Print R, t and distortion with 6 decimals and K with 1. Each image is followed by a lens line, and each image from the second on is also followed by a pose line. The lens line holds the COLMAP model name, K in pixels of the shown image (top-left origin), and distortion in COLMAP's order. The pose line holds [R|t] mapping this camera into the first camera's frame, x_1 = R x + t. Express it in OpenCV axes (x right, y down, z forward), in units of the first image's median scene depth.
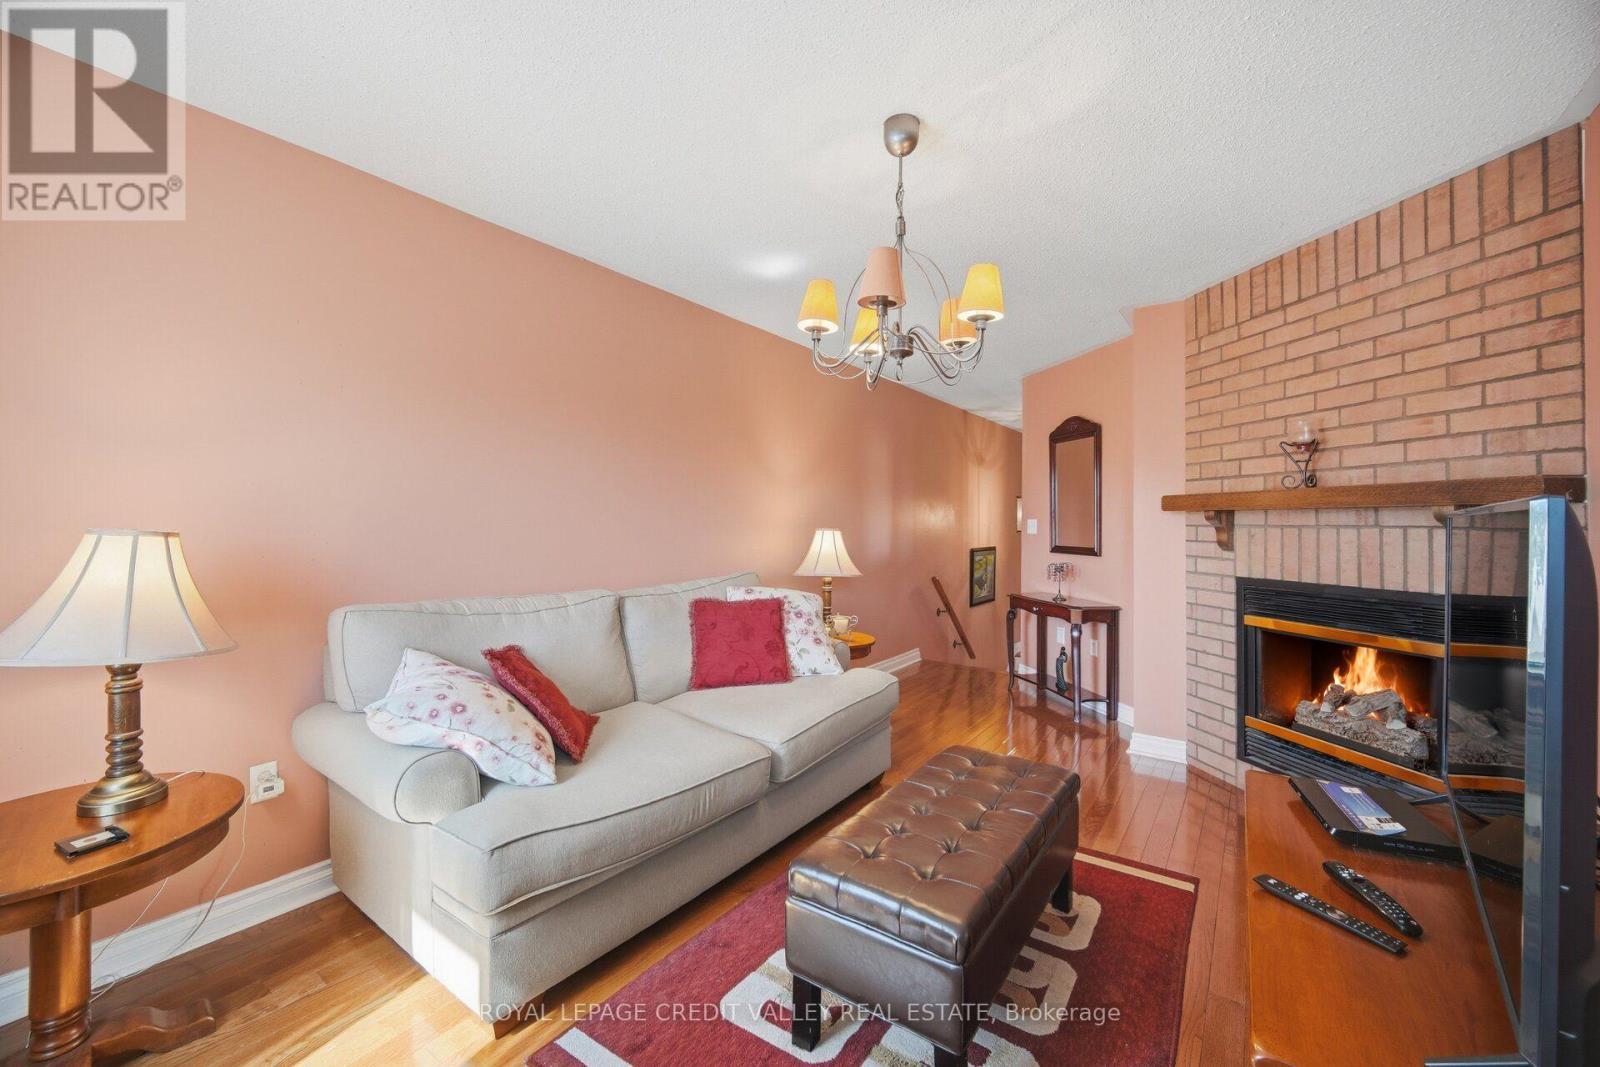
lens RADIAL K [[639.8, 0, 797.1], [0, 639.8, 526.5], [0, 0, 1]] dist [-0.001855, 0.000321]
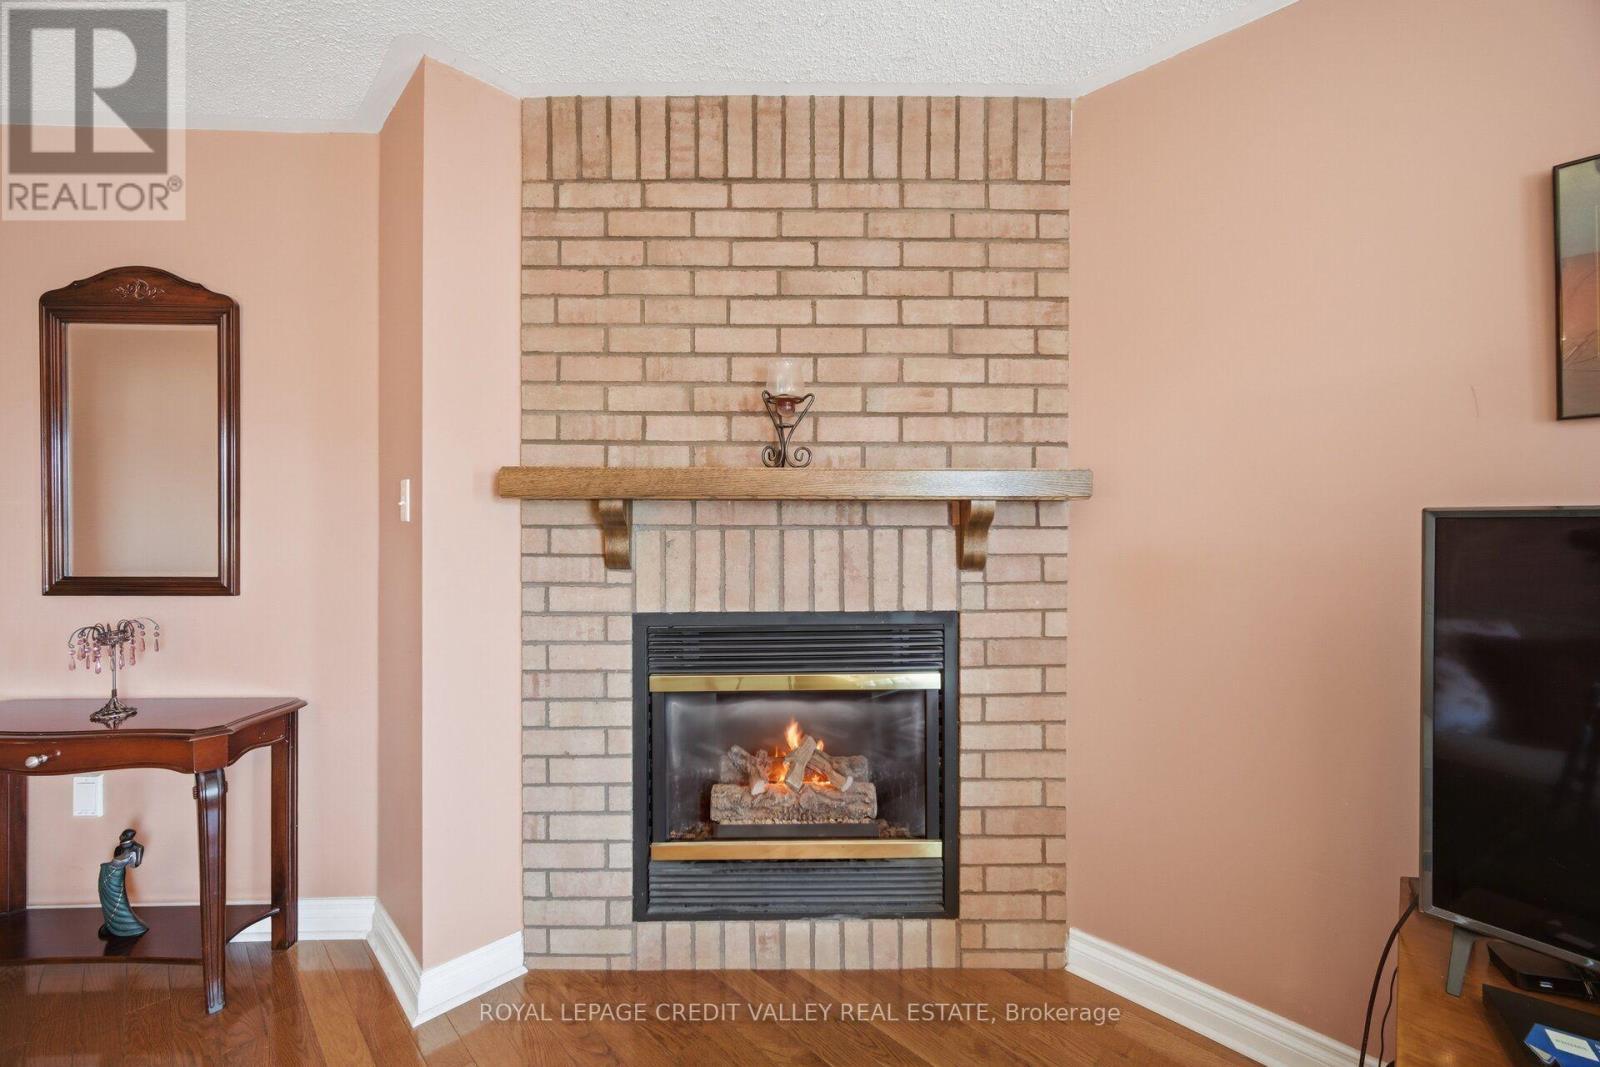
lens RADIAL K [[639.8, 0, 794.6], [0, 639.8, 540.8], [0, 0, 1]] dist [-0.001855, 0.000321]
pose [[0.165172, -0.004797, 0.986253, 0.146514], [0.003426, 0.999985, 0.004290, 0.011005], [-0.986259, 0.002670, 0.165186, 0.830701]]
